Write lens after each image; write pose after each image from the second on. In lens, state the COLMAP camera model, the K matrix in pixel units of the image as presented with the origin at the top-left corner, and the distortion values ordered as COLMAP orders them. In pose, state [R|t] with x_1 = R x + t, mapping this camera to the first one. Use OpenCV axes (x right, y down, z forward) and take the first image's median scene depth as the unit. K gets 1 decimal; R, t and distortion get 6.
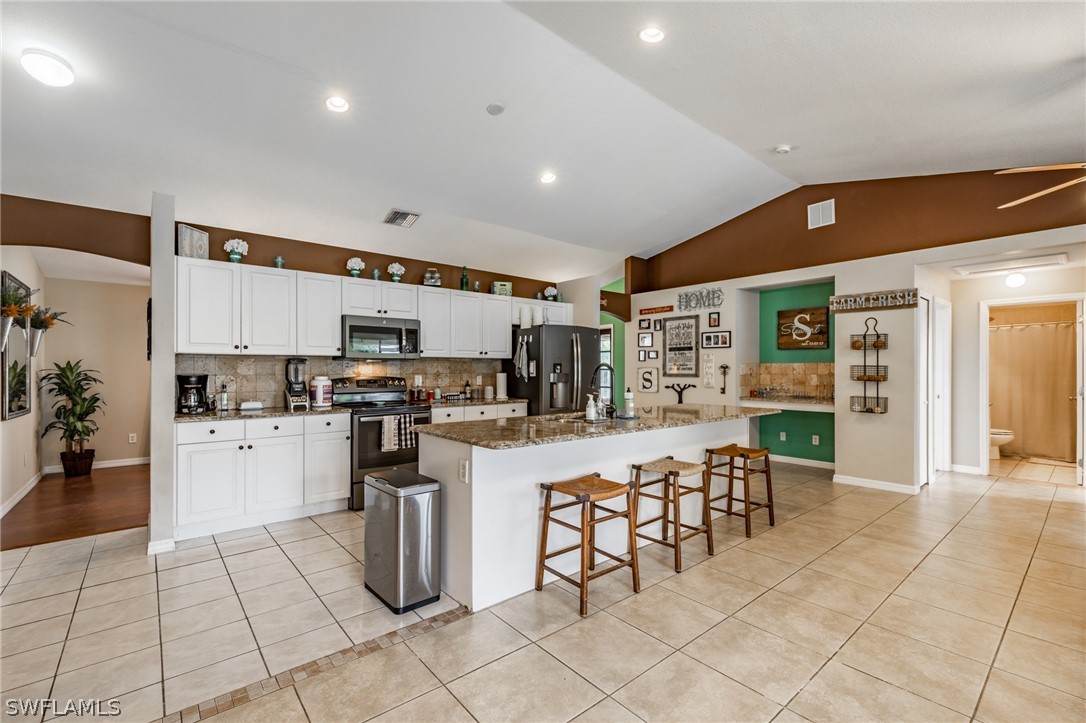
lens RADIAL K [[468.6, 0, 544.8], [0, 468.6, 371.9], [0, 0, 1]] dist [0.003196, -0.001345]
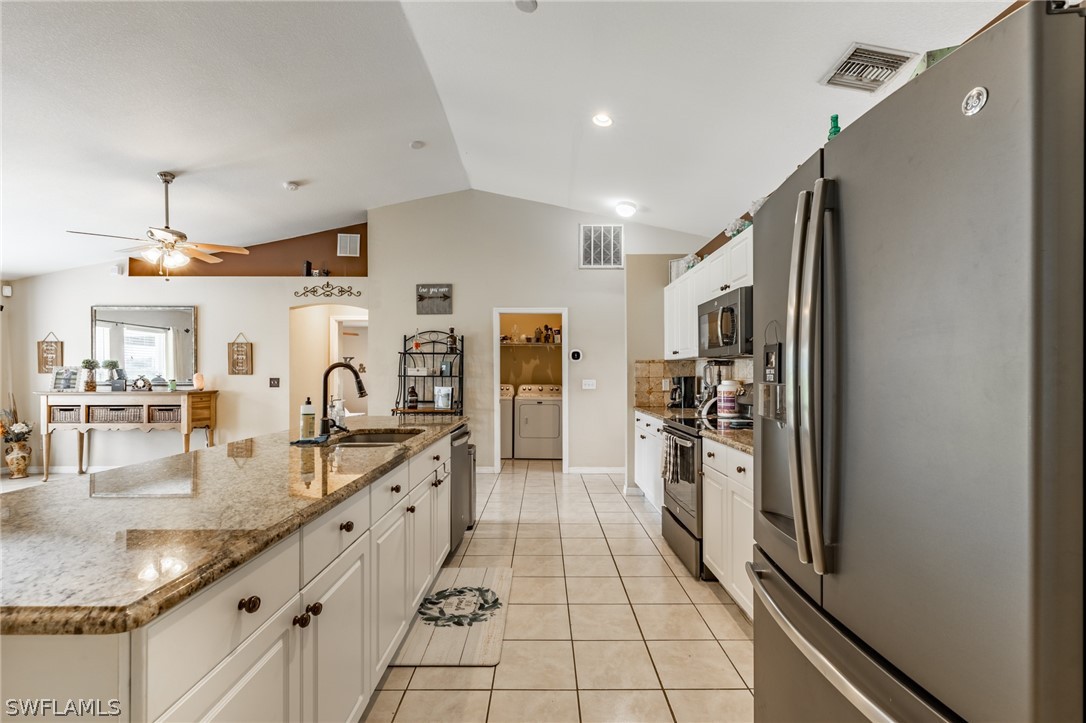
lens RADIAL K [[468.6, 0, 543.7], [0, 468.6, 371.3], [0, 0, 1]] dist [0.003196, -0.001345]
pose [[-0.646630, -0.003472, -0.762796, 0.319723], [-0.003523, 0.999993, -0.001565, -0.003478], [0.762795, 0.001675, -0.646638, 1.142508]]
